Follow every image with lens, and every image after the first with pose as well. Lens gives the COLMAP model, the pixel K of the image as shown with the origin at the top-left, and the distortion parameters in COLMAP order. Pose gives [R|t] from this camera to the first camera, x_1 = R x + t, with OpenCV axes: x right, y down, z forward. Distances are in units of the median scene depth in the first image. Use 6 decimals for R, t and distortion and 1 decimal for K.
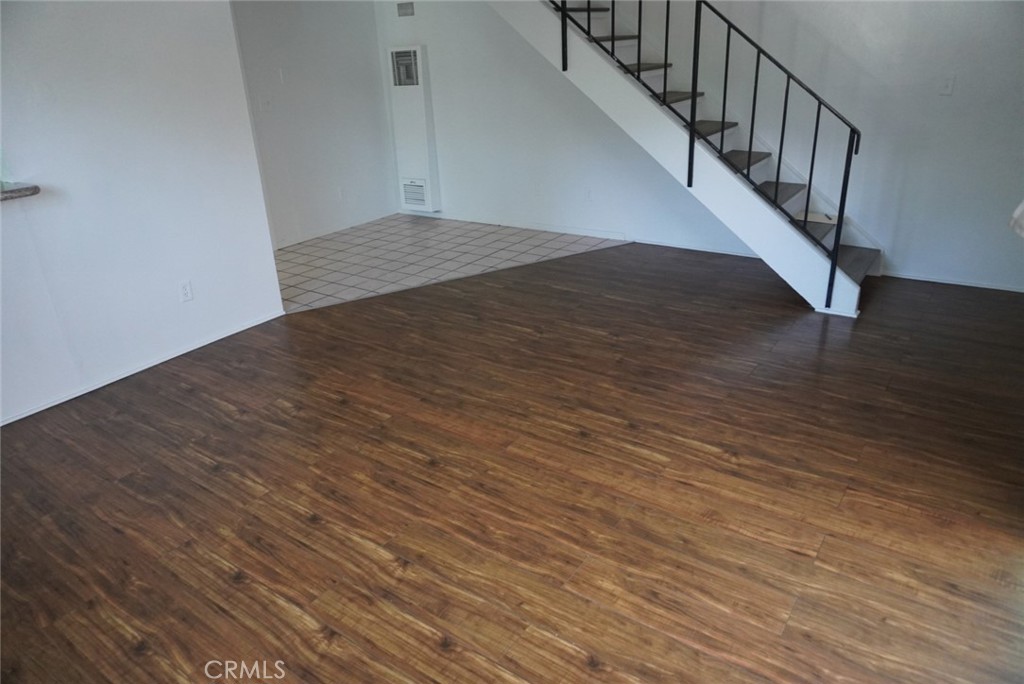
lens RADIAL K [[684.7, 0, 510.0], [0, 684.7, 345.8], [0, 0, 1]] dist [-0.059149, 0.042001]
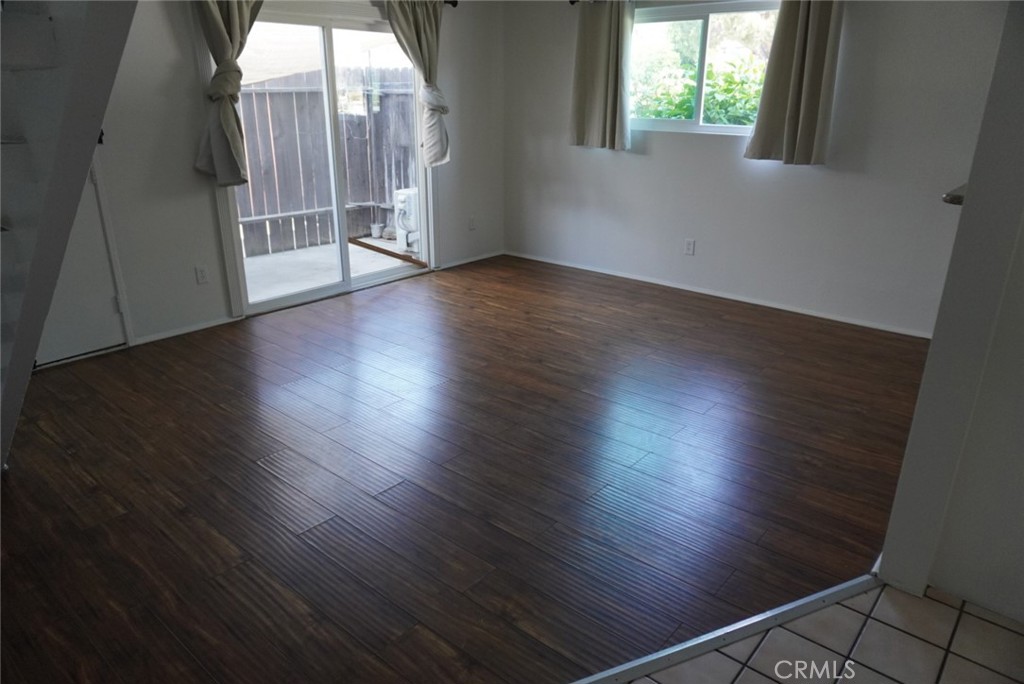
lens RADIAL K [[684.7, 0, 510.0], [0, 684.7, 345.8], [0, 0, 1]] dist [-0.059149, 0.042001]
pose [[-0.995283, 0.011851, 0.096288, -0.175659], [0.075238, 0.720874, 0.688970, -0.788725], [-0.061247, 0.692965, -0.718365, 1.874131]]
